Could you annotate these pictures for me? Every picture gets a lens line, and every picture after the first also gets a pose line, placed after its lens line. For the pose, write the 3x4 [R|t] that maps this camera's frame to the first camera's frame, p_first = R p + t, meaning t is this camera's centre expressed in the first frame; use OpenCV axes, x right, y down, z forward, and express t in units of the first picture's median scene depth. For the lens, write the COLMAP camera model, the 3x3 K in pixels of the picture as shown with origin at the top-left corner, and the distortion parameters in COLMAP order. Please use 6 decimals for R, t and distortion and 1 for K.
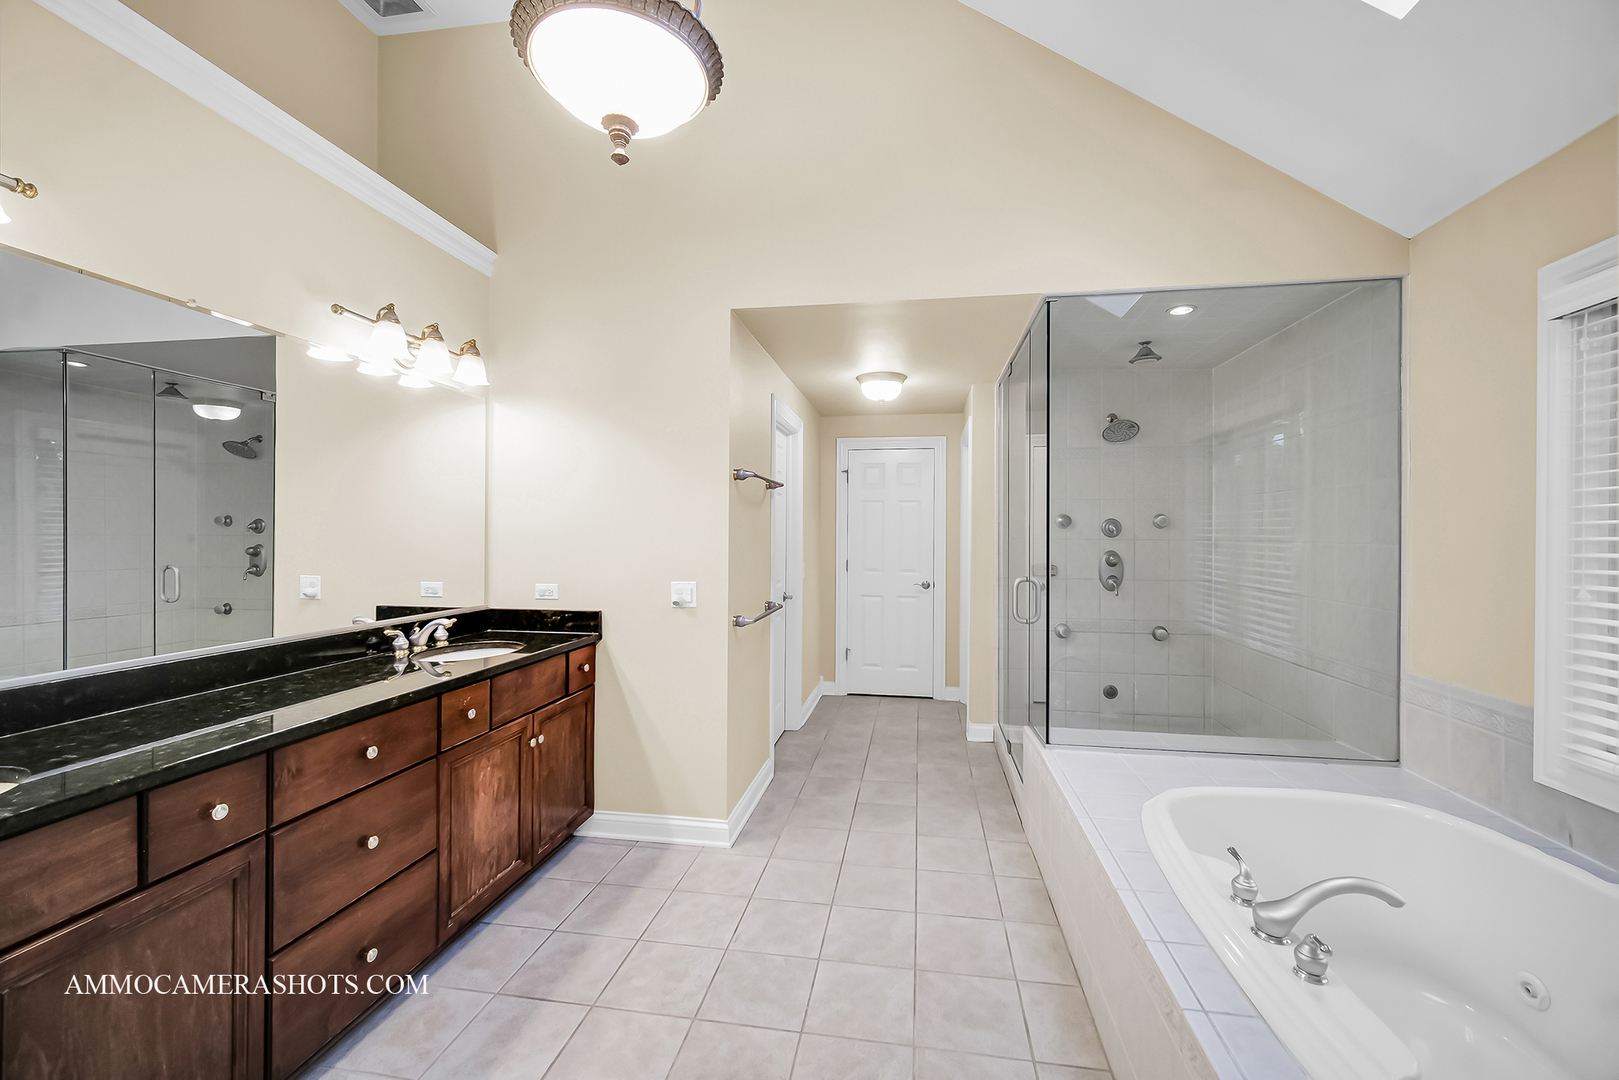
lens RADIAL K [[653.2, 0, 817.6], [0, 653.2, 537.6], [0, 0, 1]] dist [-0.001912, 0.000786]
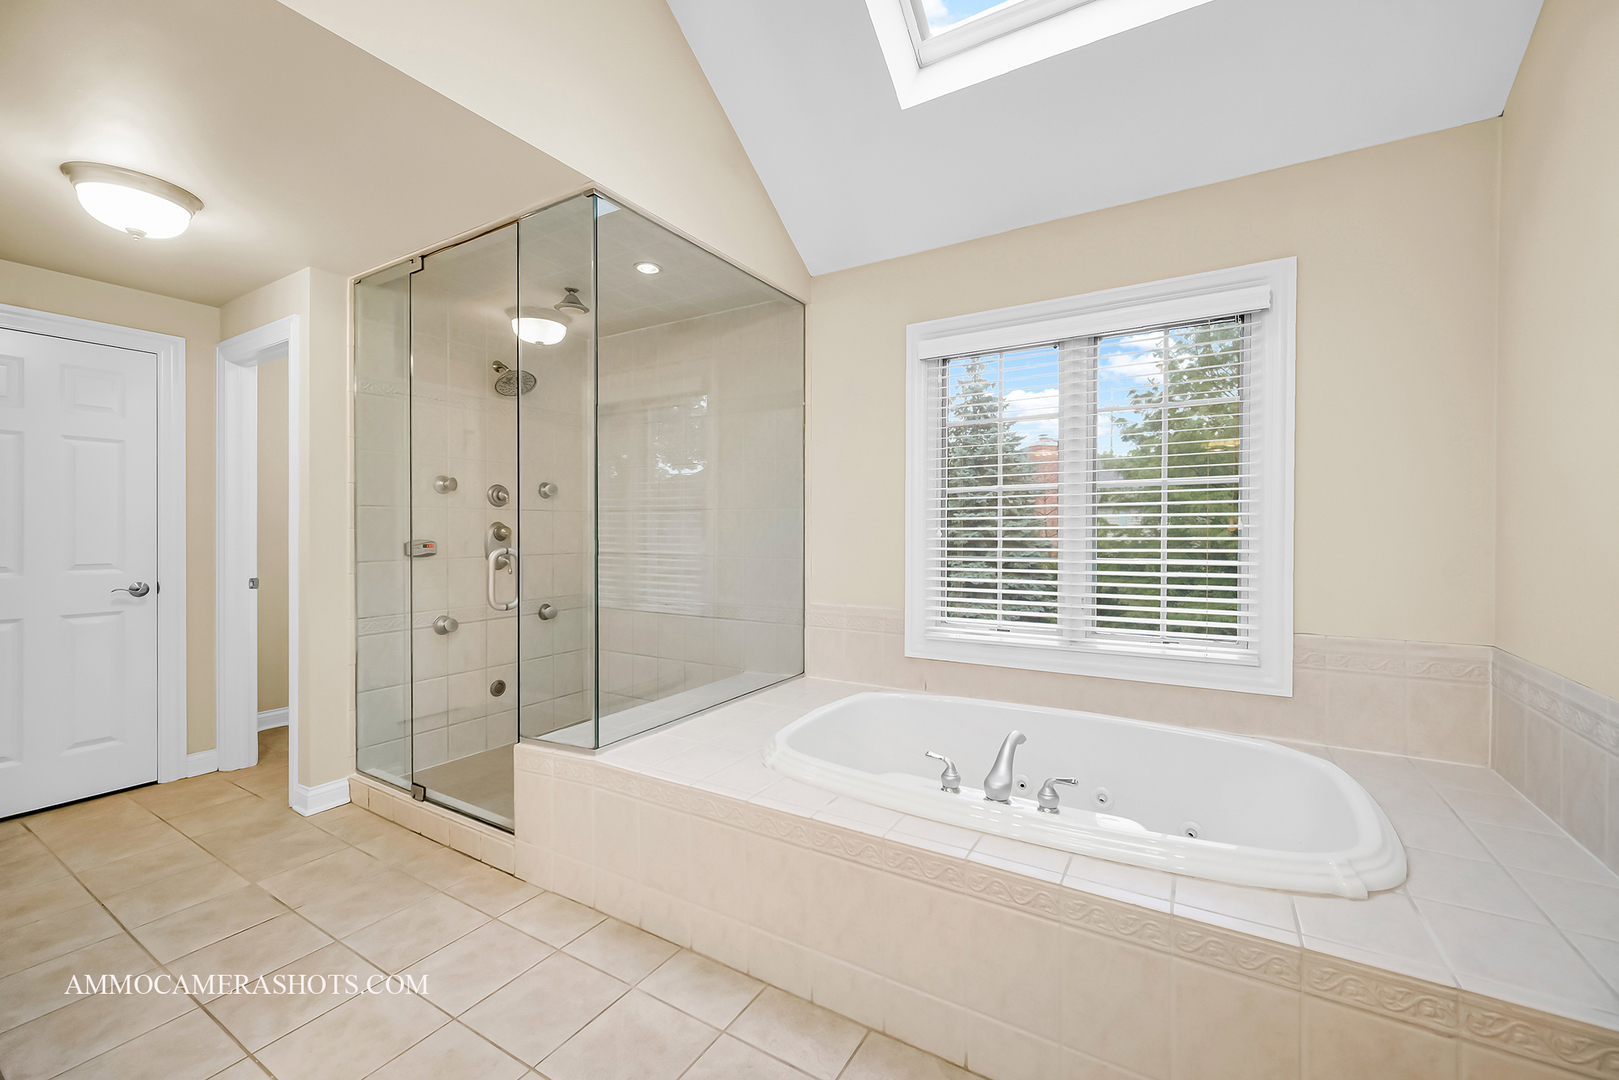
lens RADIAL K [[653.2, 0, 817.6], [0, 653.2, 537.6], [0, 0, 1]] dist [-0.001912, 0.000786]
pose [[0.356447, -0.023064, 0.934031, -0.230700], [0.009355, 0.999733, 0.021117, 0.030105], [-0.934269, 0.001211, 0.356567, 0.353929]]
